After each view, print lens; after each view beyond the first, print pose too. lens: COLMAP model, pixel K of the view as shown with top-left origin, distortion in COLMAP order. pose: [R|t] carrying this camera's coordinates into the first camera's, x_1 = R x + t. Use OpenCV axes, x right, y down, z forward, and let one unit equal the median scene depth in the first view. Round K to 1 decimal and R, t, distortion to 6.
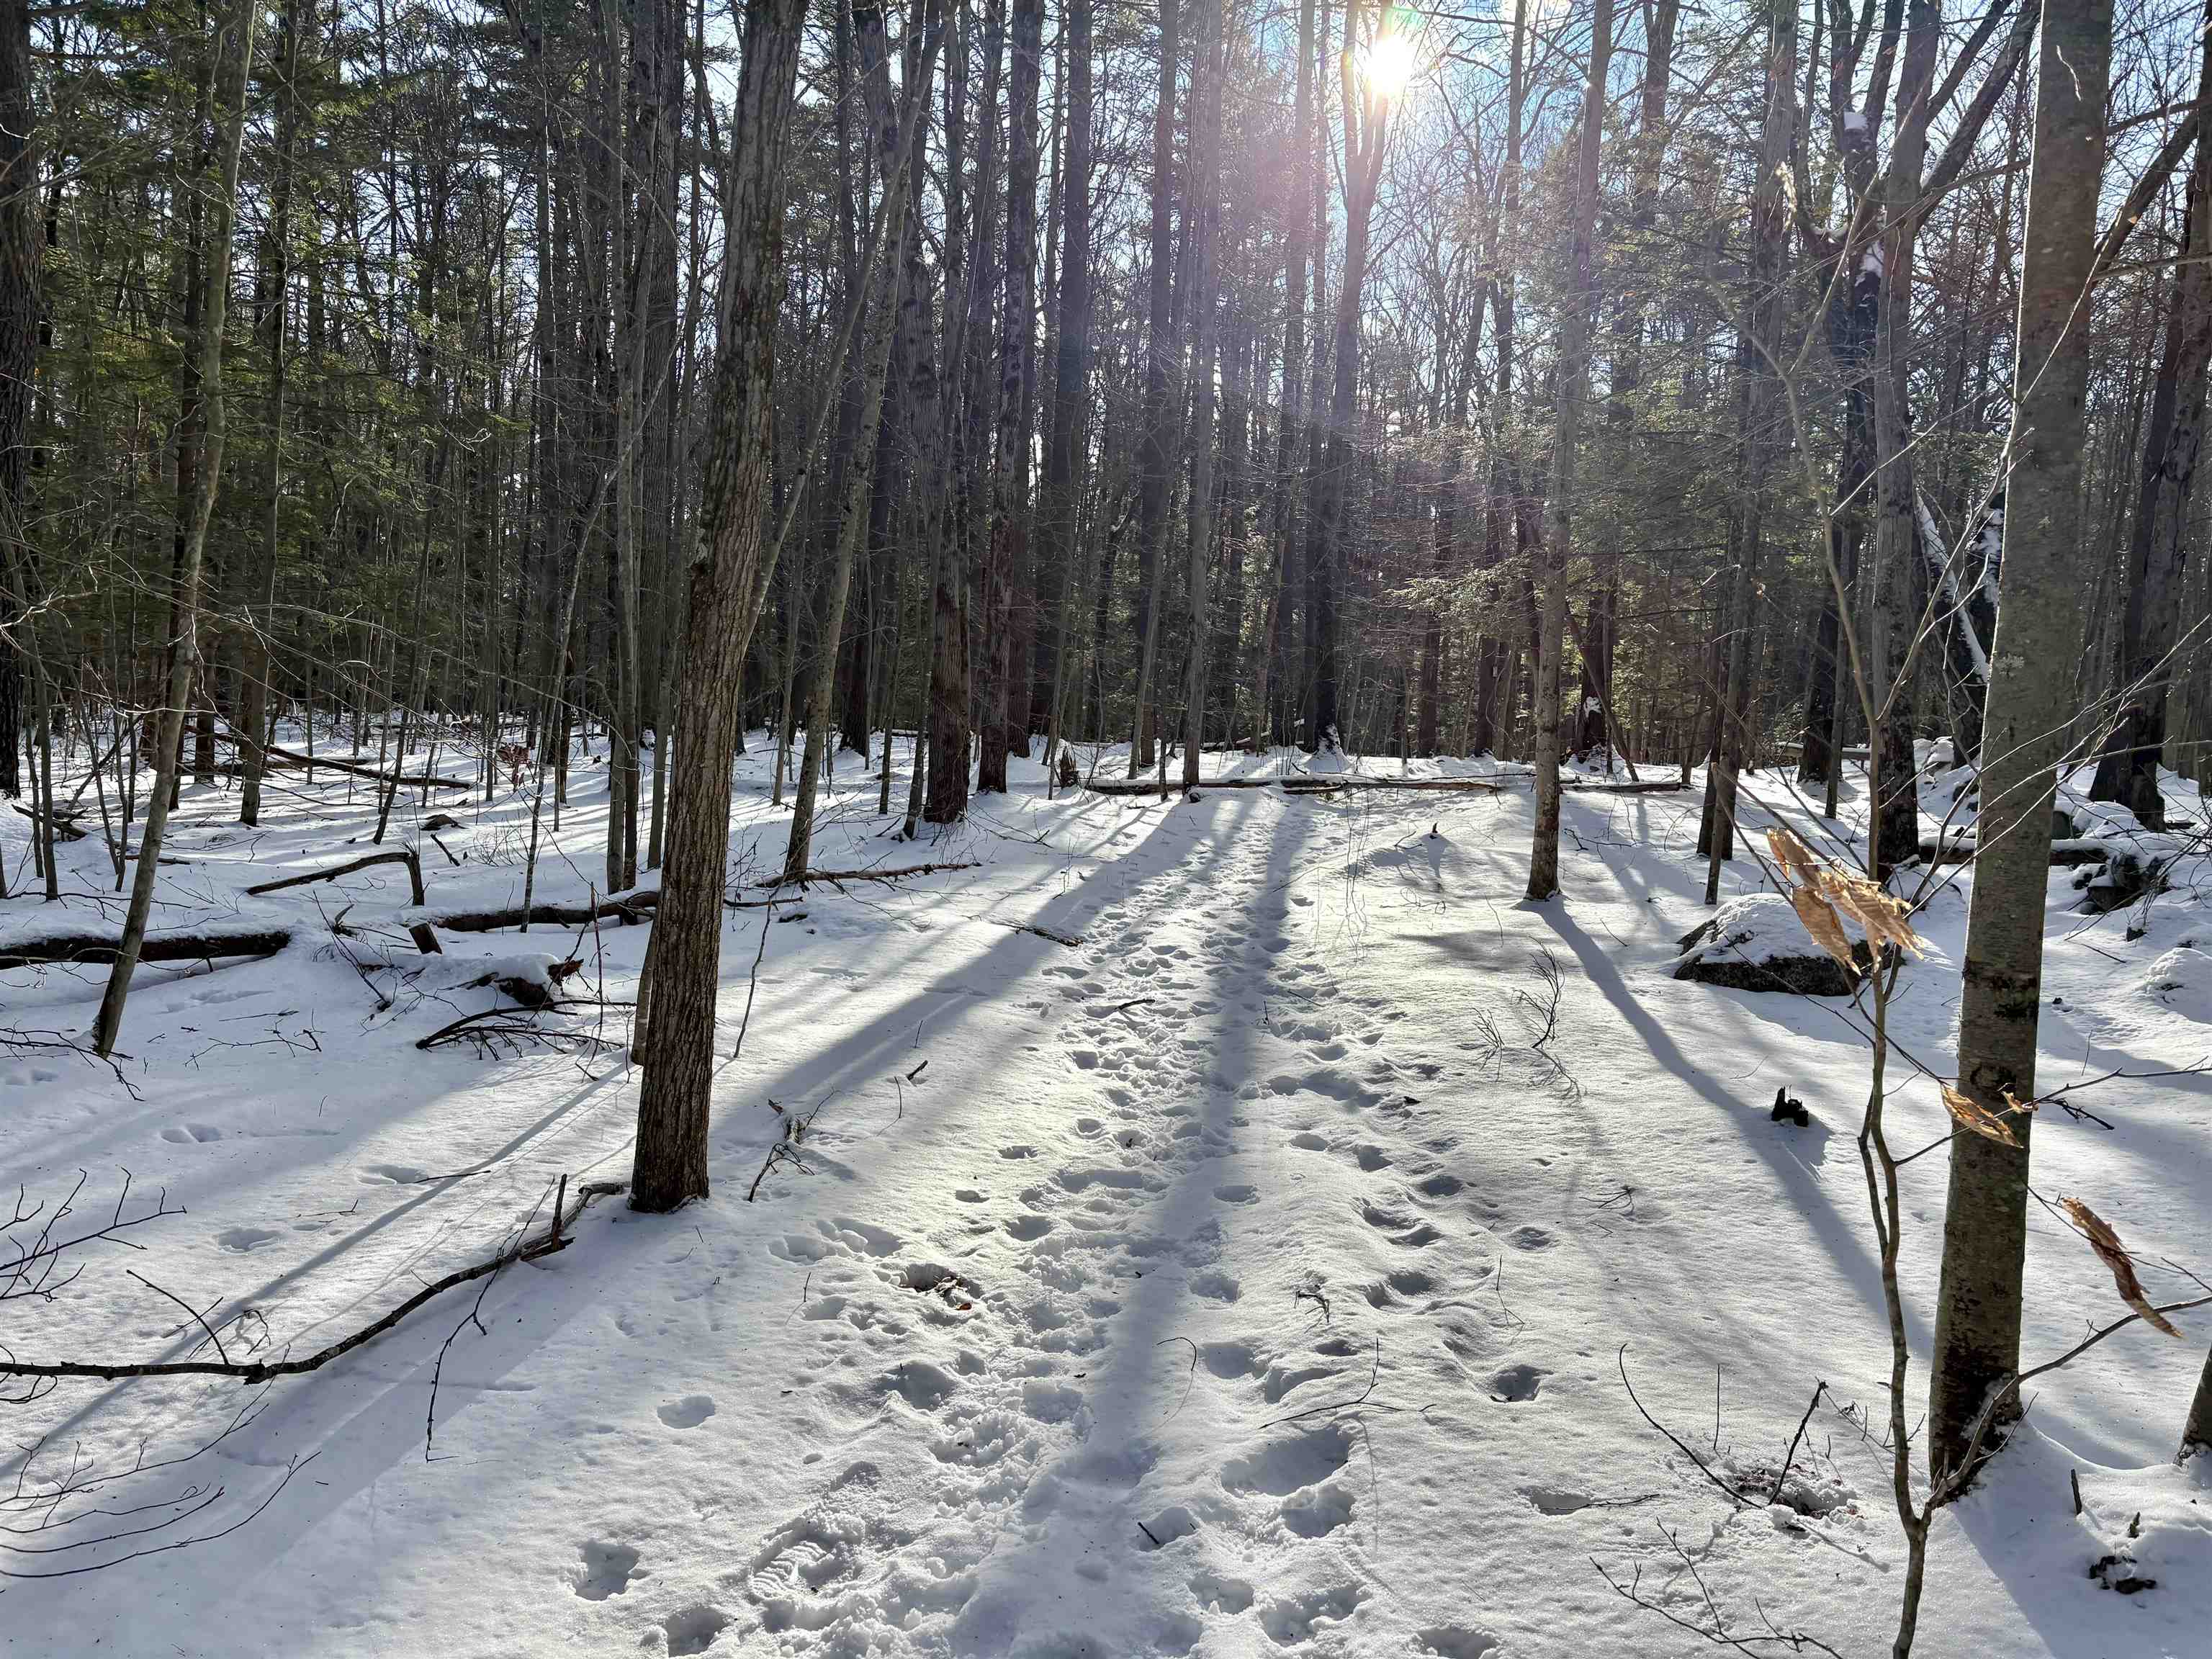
lens RADIAL K [[1652.1, 0, 1112.6], [0, 1652.1, 823.0], [0, 0, 1]] dist [0.099692, -0.119496]
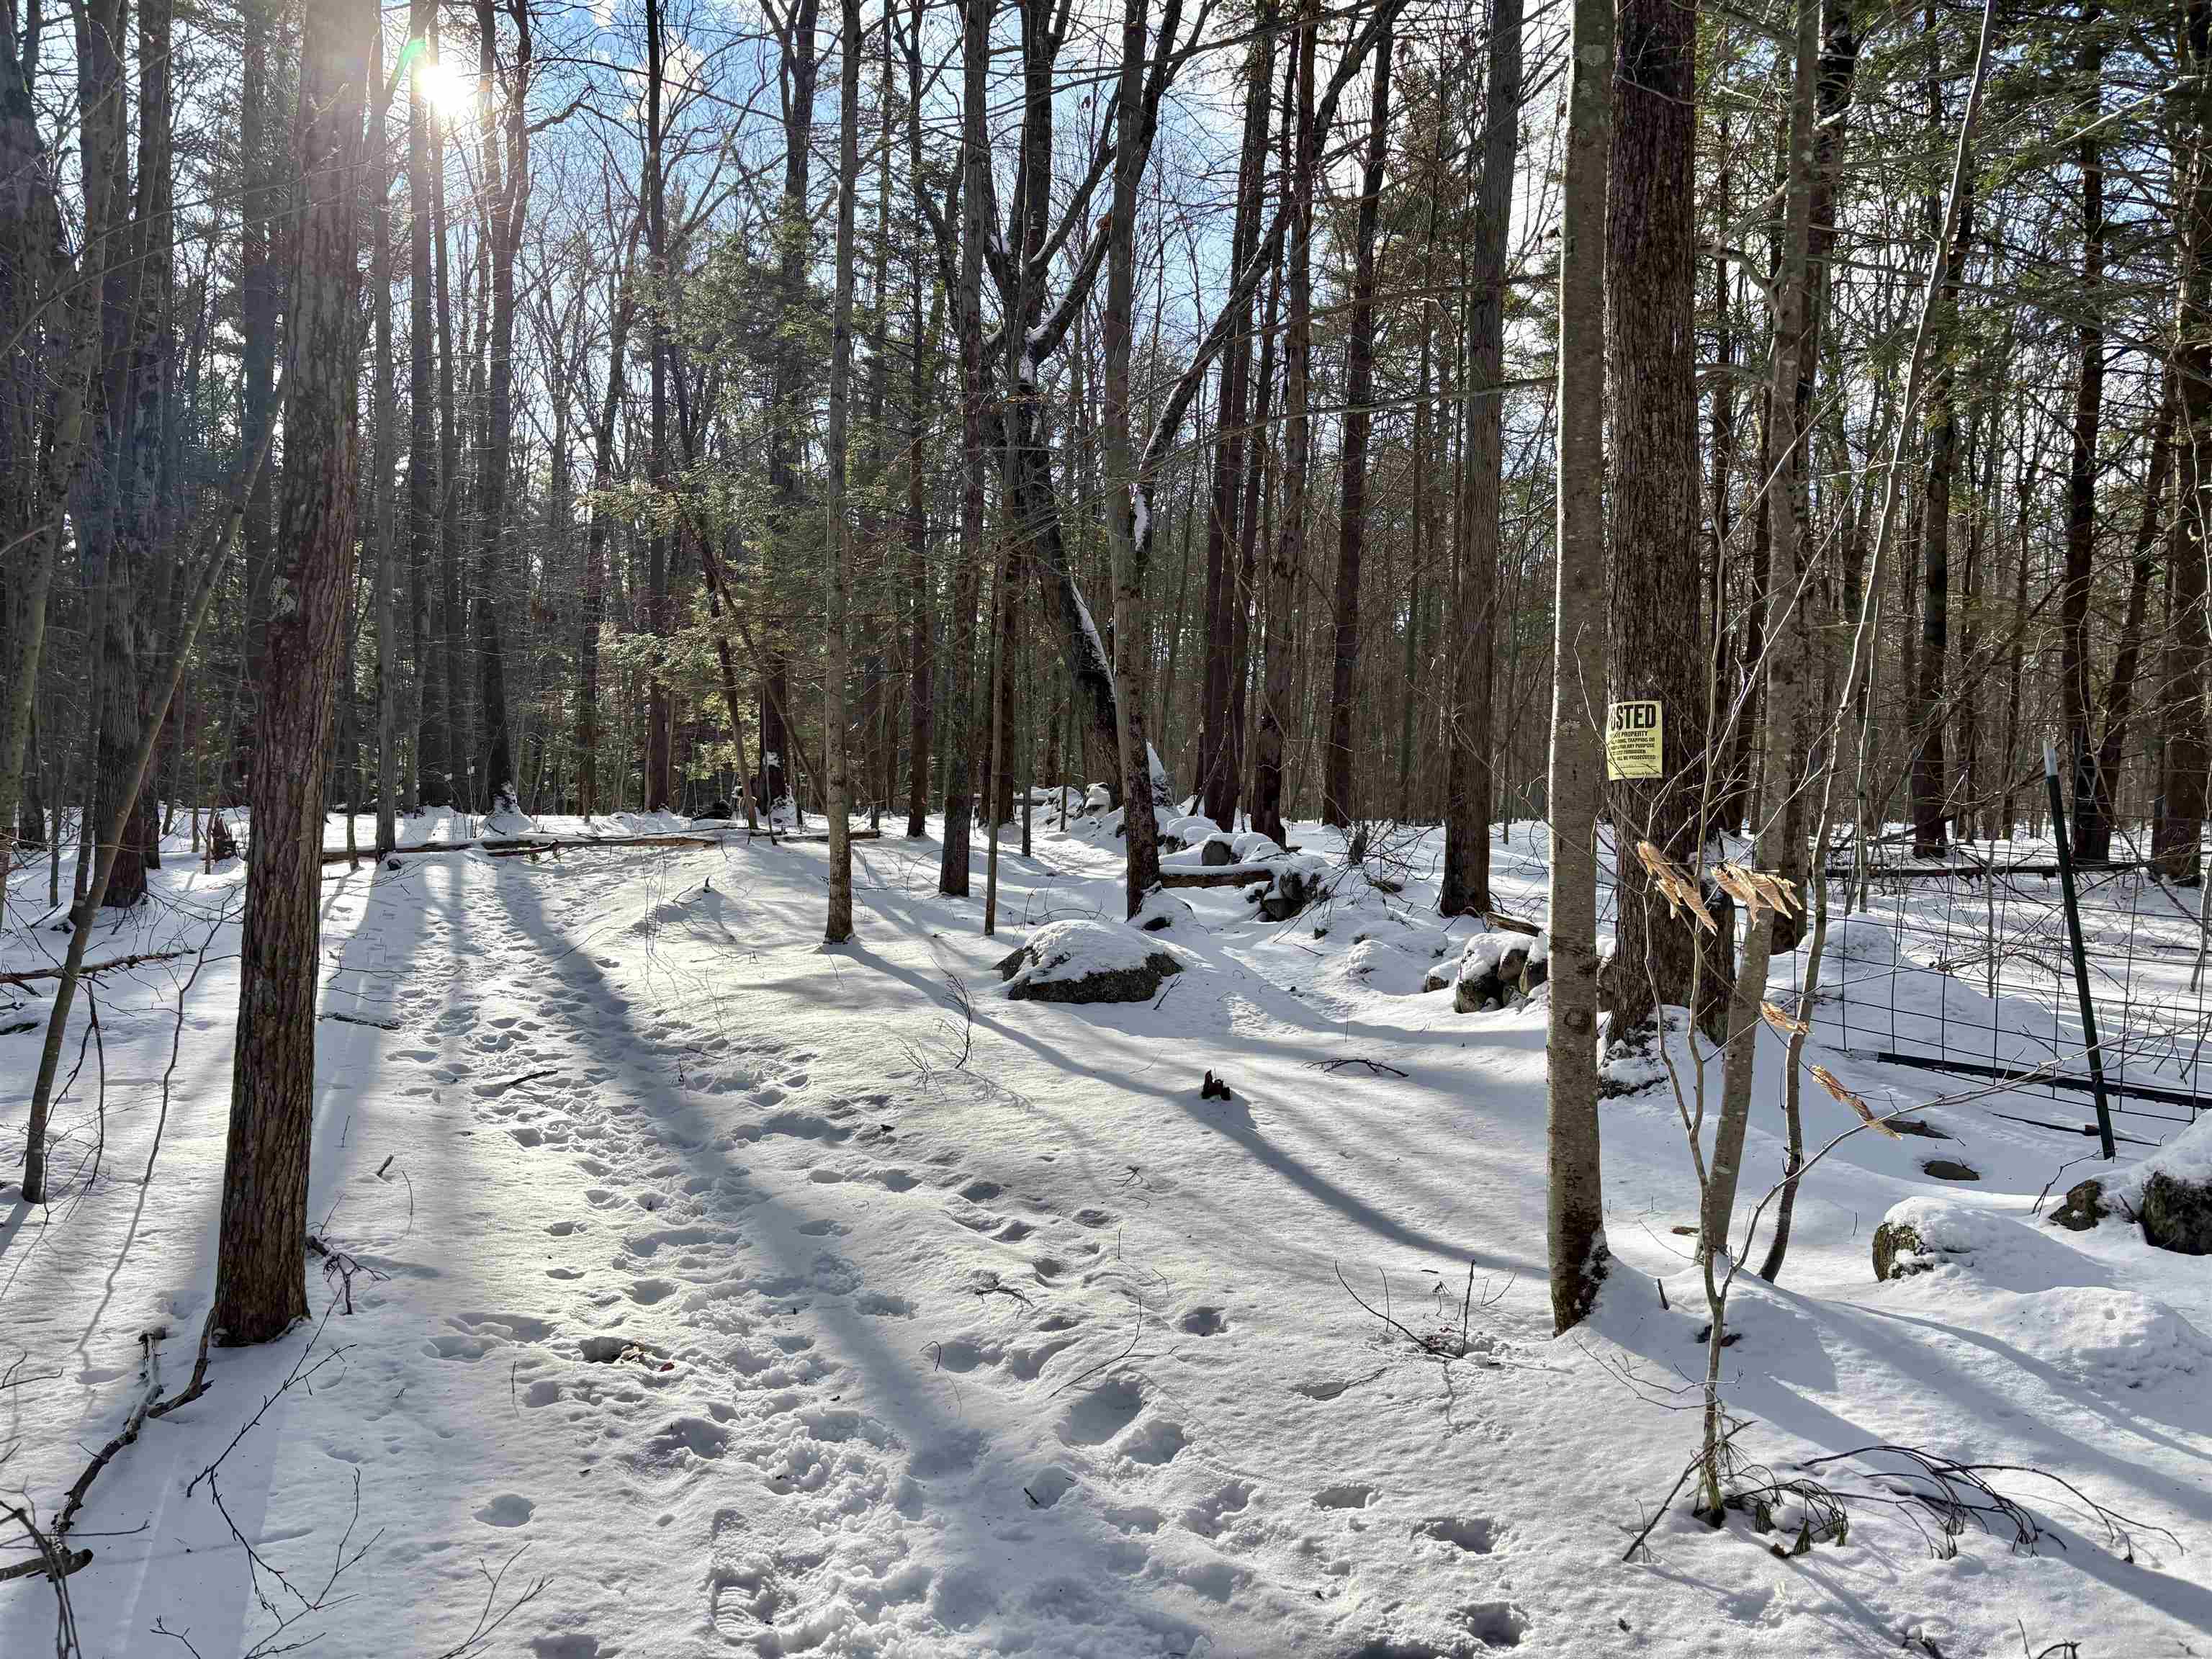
lens RADIAL K [[1652.1, 0, 1112.6], [0, 1652.1, 823.0], [0, 0, 1]] dist [0.099692, -0.119496]
pose [[0.859046, -0.032977, 0.510836, -0.164740], [0.049661, 0.998585, -0.019048, -0.001904], [-0.509485, 0.041731, 0.859467, -0.006202]]
